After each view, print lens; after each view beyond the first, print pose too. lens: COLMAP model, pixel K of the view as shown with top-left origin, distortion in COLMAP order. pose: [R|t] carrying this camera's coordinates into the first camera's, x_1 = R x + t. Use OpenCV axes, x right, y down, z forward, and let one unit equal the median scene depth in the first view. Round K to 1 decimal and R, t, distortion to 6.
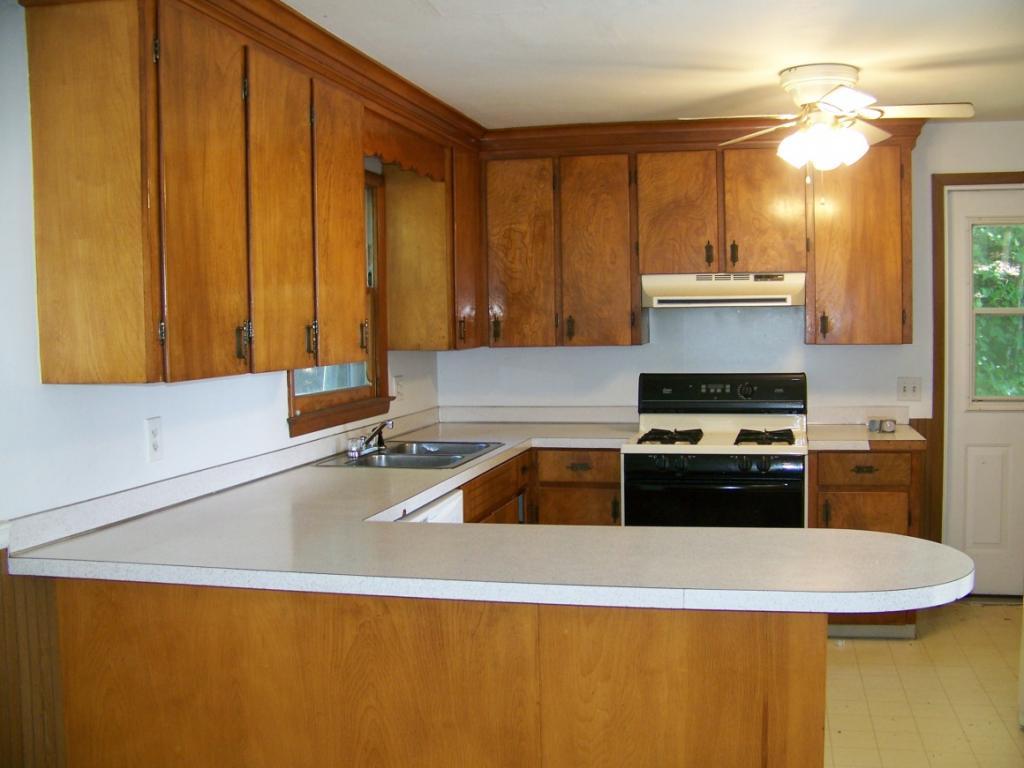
lens RADIAL K [[1052.8, 0, 512.0], [0, 1052.8, 384.0], [0, 0, 1]] dist [-0.245119, 0.340986]
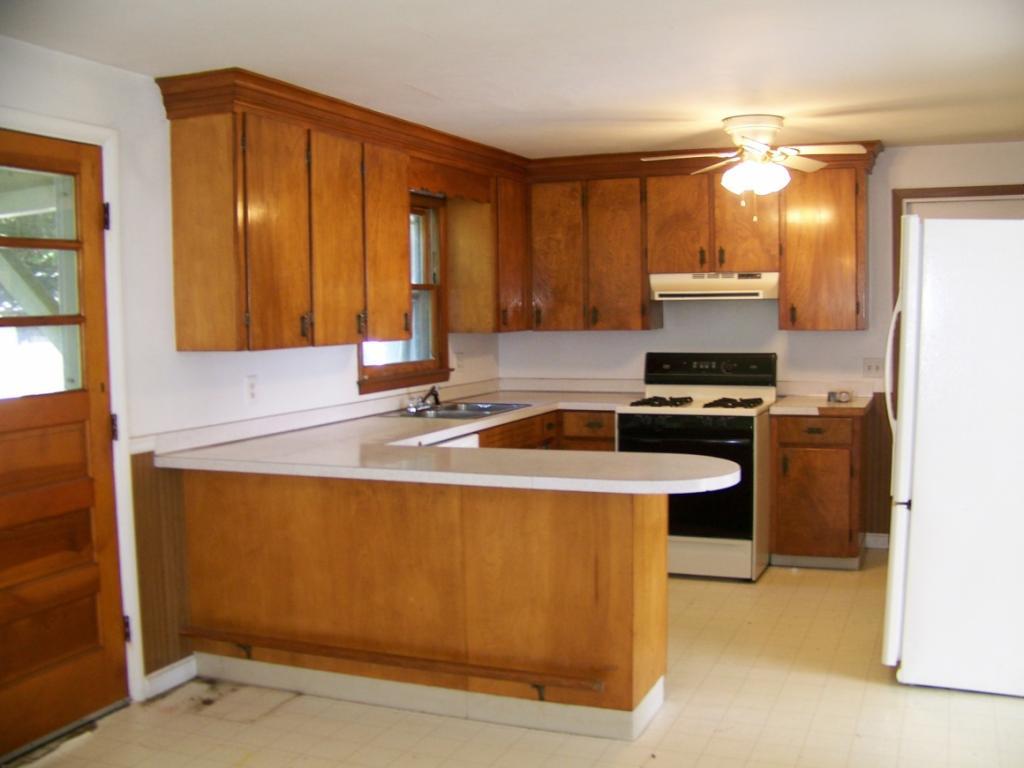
lens RADIAL K [[1052.8, 0, 512.0], [0, 1052.8, 384.0], [0, 0, 1]] dist [-0.245119, 0.340986]
pose [[0.986843, 0.013398, -0.161126, 0.174122], [-0.011142, 0.999827, 0.014894, 0.011443], [0.161298, -0.012902, 0.986821, -0.281114]]
